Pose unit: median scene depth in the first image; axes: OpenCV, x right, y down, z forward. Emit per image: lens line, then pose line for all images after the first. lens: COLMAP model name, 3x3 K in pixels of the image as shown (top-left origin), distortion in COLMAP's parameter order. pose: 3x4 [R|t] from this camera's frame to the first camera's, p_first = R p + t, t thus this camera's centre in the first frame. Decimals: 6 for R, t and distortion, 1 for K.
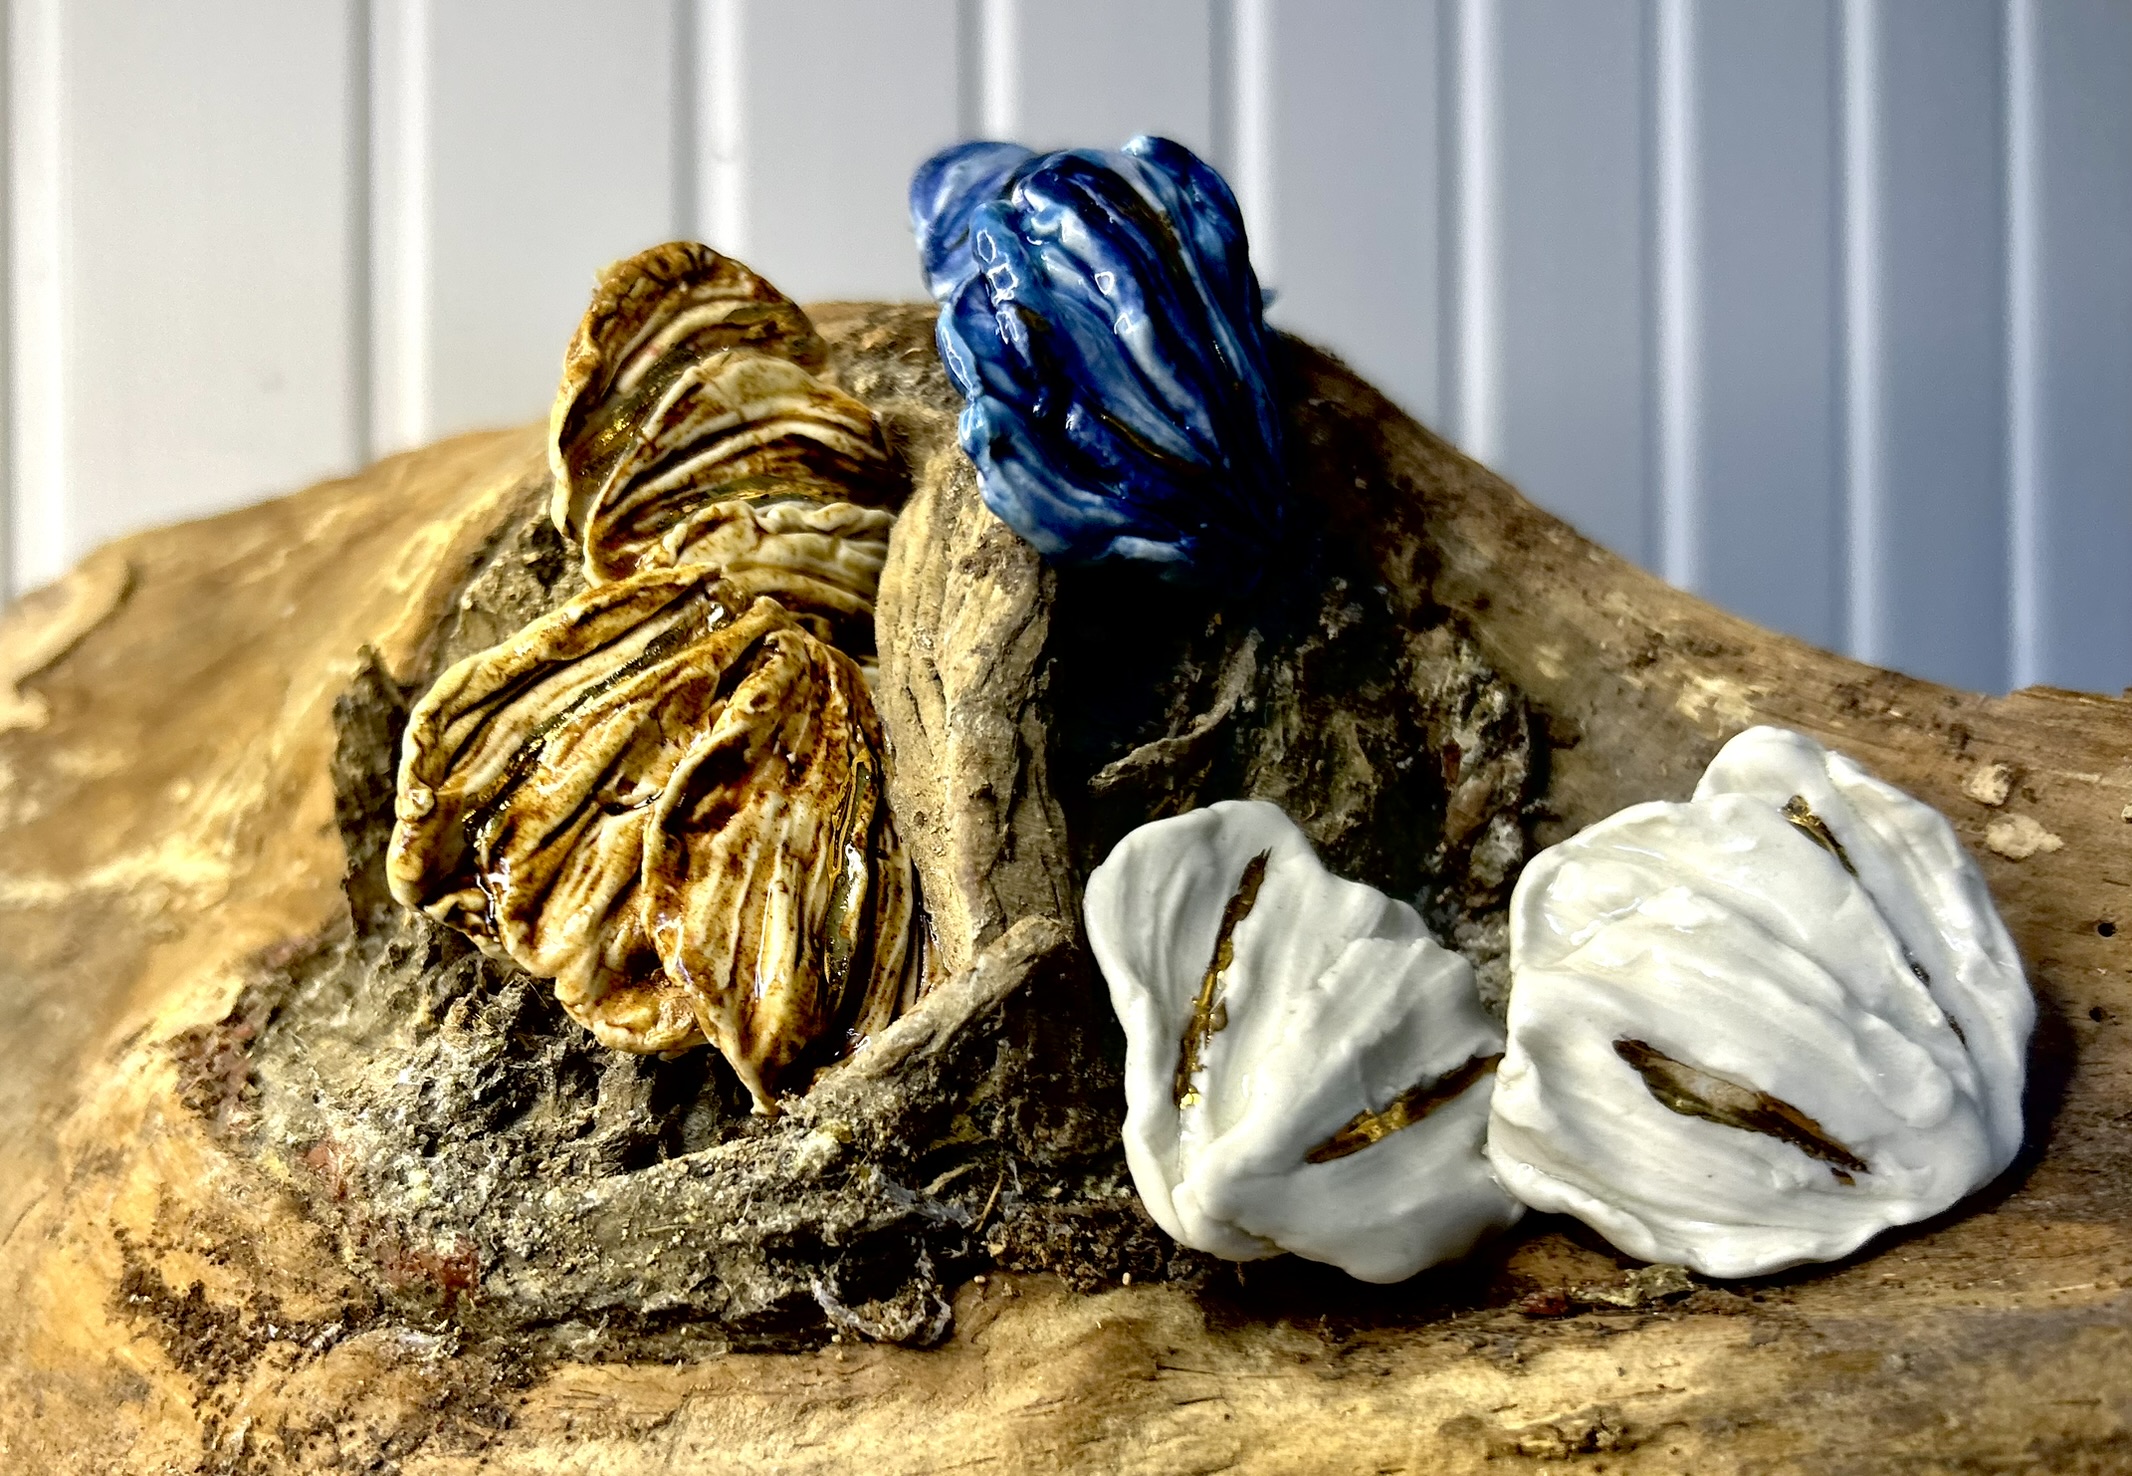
lens RADIAL K [[2103.5, 0, 978.7], [0, 2103.5, 911.8], [0, 0, 1]] dist [0.138822, -0.599861]
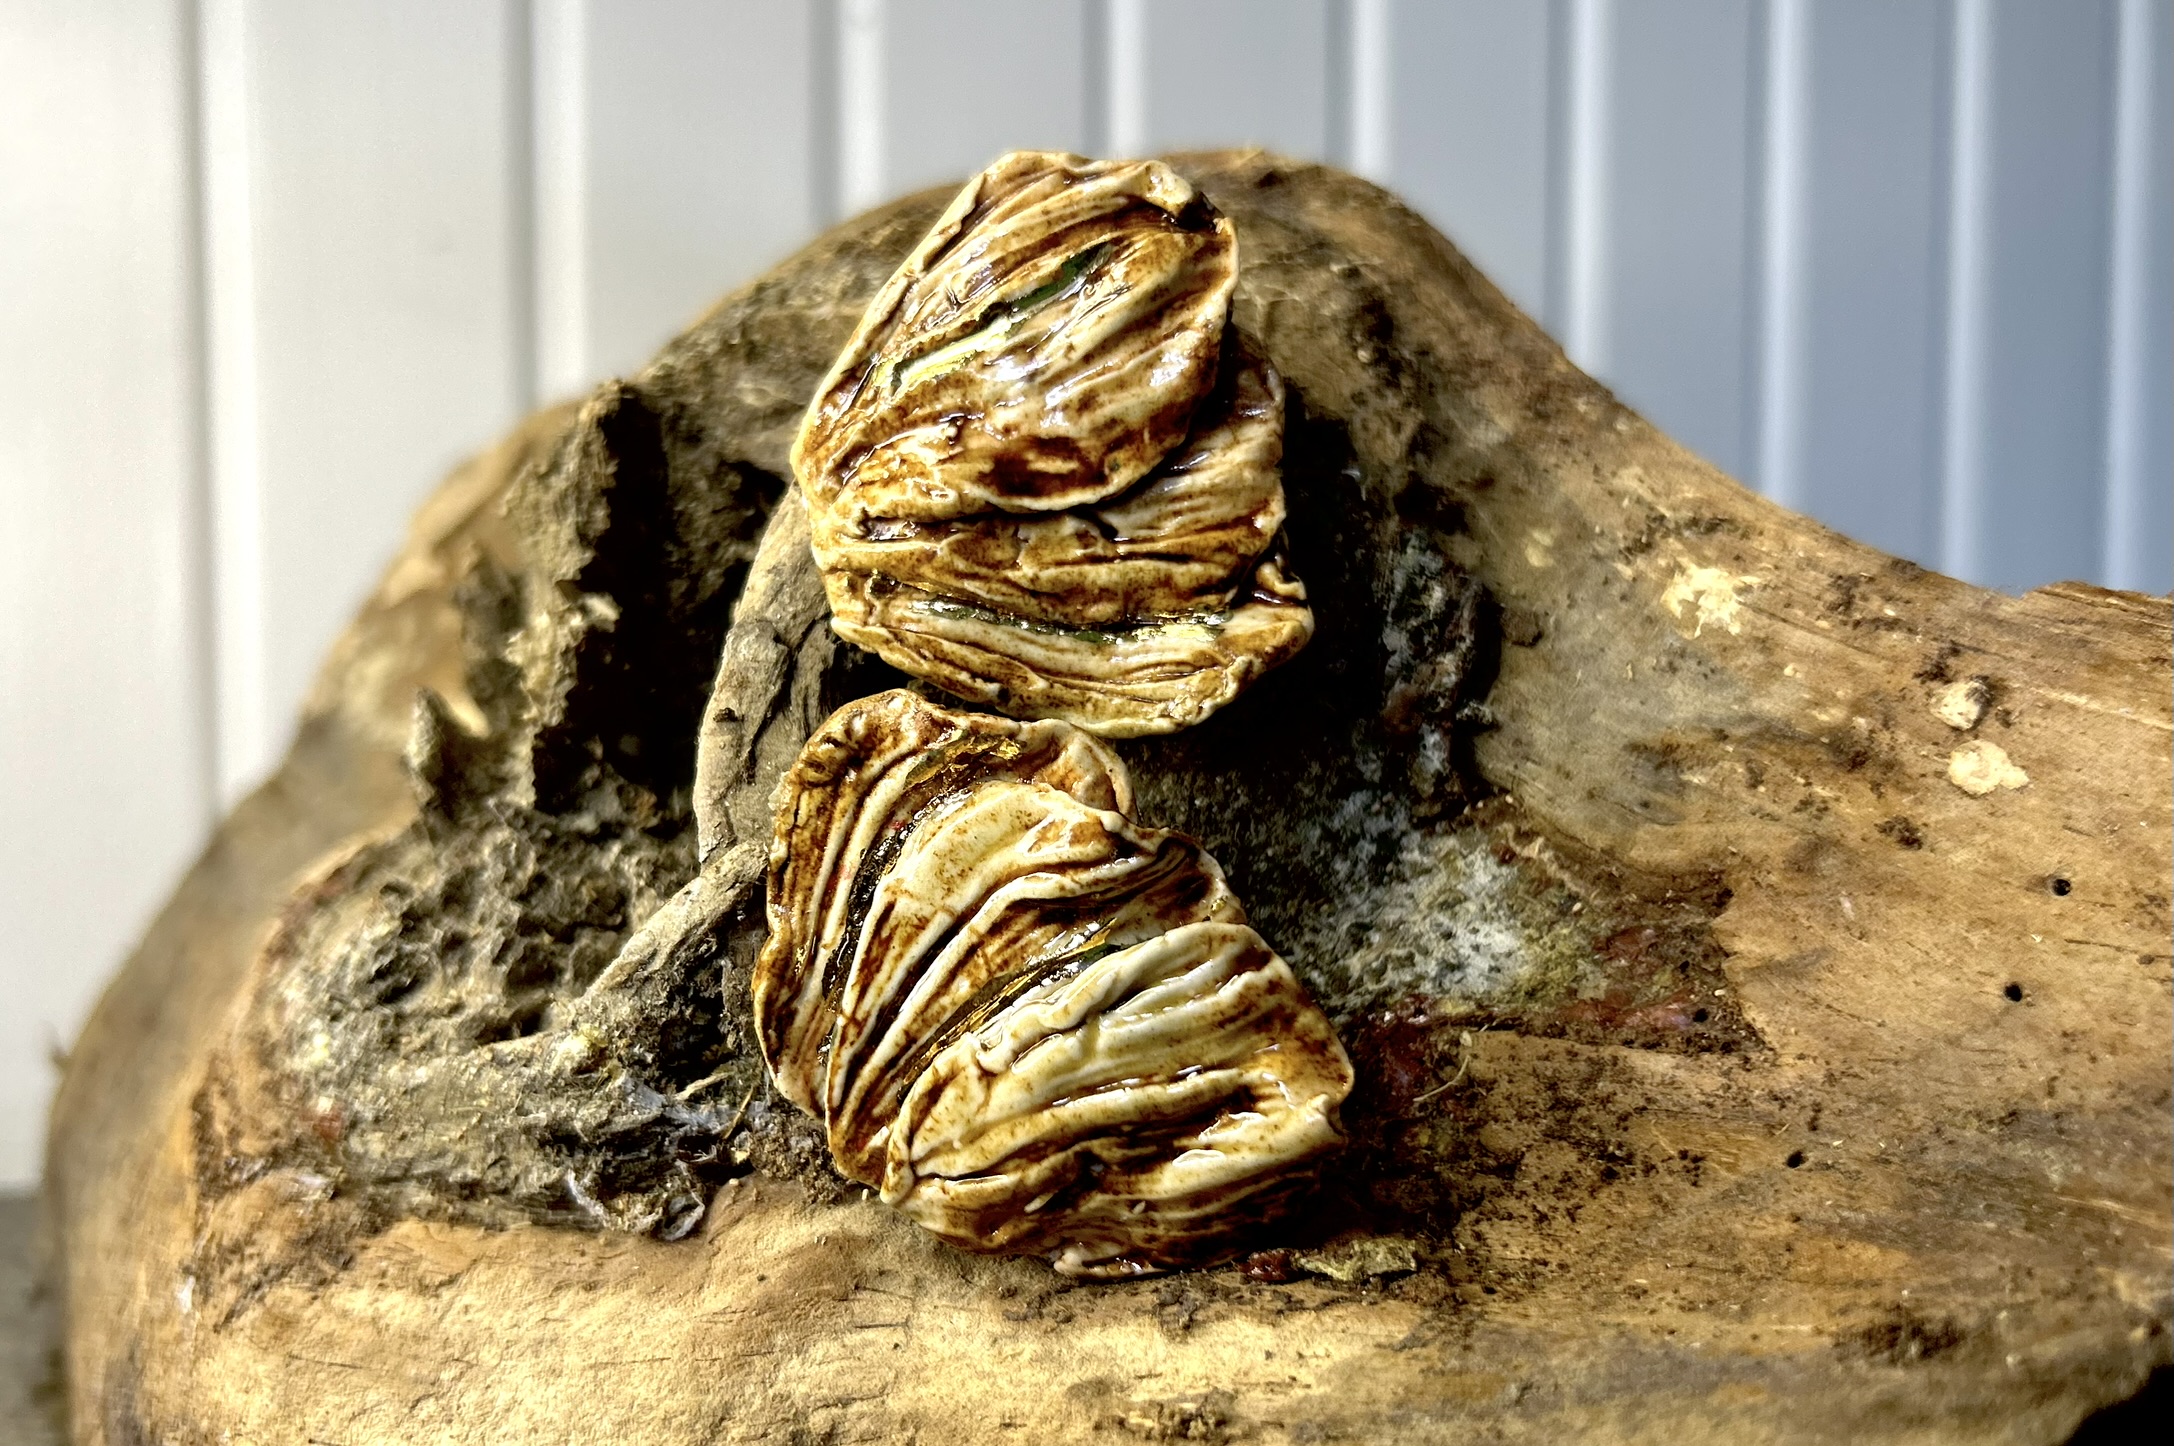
lens RADIAL K [[1980.9, 0, 1090.4], [0, 1980.9, 821.7], [0, 0, 1]] dist [0.079700, -0.396975]
pose [[0.935100, 0.037843, -0.352359, 0.473227], [-0.011819, 0.997059, 0.075716, -0.075225], [0.354188, -0.066638, 0.932797, 0.146635]]
